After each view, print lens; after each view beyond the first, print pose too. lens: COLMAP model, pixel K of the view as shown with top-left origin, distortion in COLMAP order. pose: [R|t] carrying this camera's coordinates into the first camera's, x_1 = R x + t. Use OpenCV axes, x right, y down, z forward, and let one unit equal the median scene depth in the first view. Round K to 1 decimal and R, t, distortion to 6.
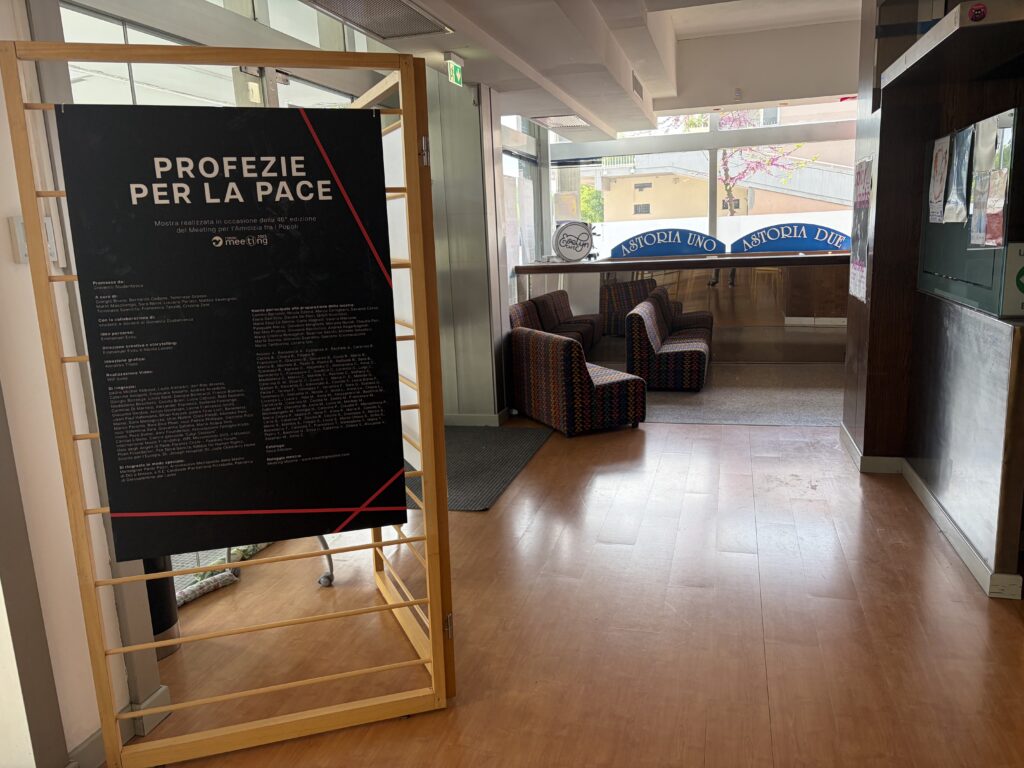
lens RADIAL K [[782.3, 0, 508.3], [0, 782.3, 403.4], [0, 0, 1]] dist [0.017637, -0.000473]
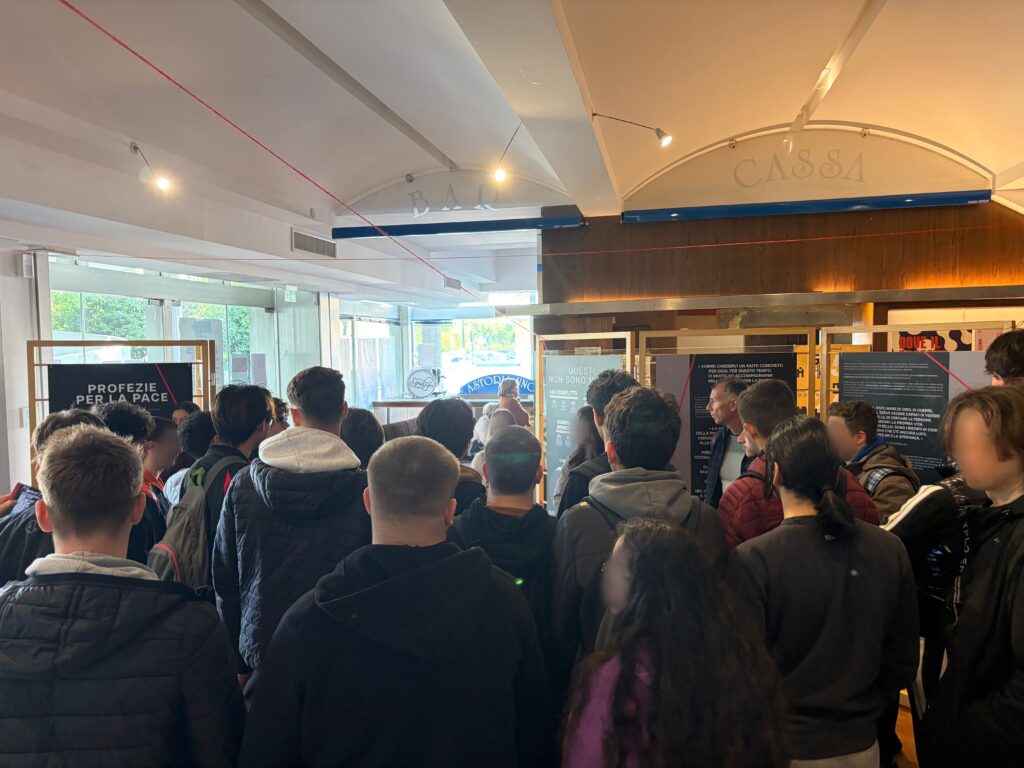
lens RADIAL K [[782.3, 0, 508.3], [0, 782.3, 403.4], [0, 0, 1]] dist [0.017637, -0.000473]
pose [[0.997824, 0.022374, 0.062024, 0.634771], [-0.013320, 0.989675, -0.142713, 0.061412], [-0.064577, 0.141576, 0.987819, -1.346049]]
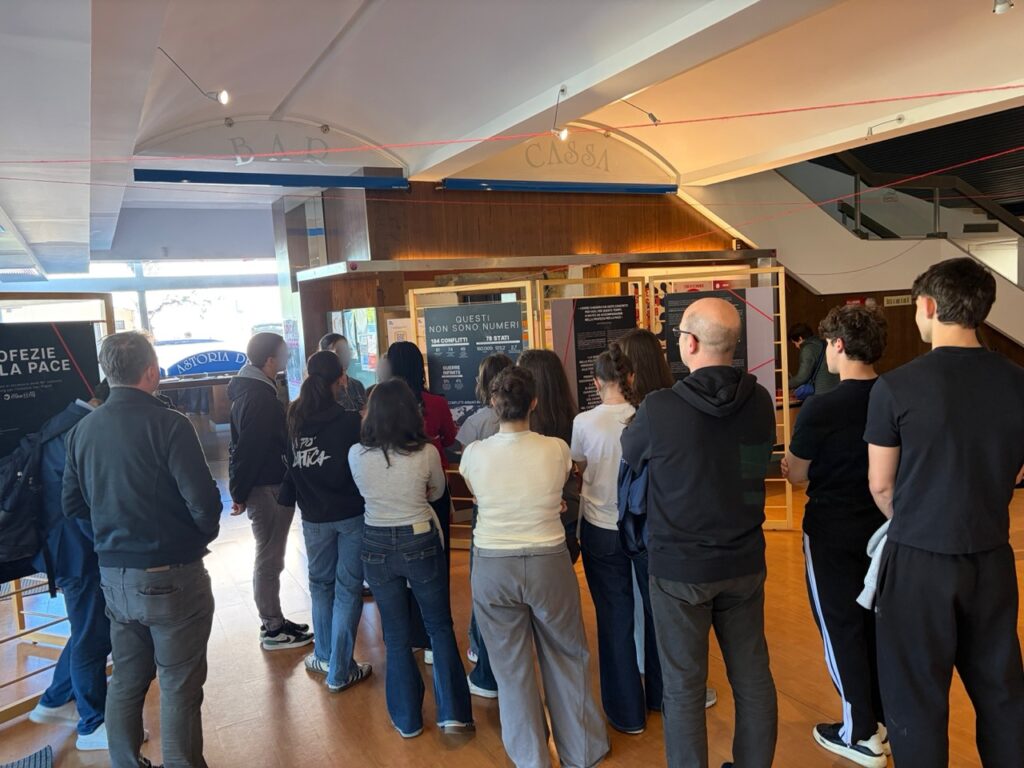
lens RADIAL K [[790.3, 0, 514.8], [0, 790.3, 394.1], [0, 0, 1]] dist [0.060325, -0.003287]
pose [[0.725546, -0.067271, 0.684877, -0.767925], [0.171288, 0.981543, -0.085050, 0.129964], [-0.666515, 0.179019, 0.723678, -1.029389]]
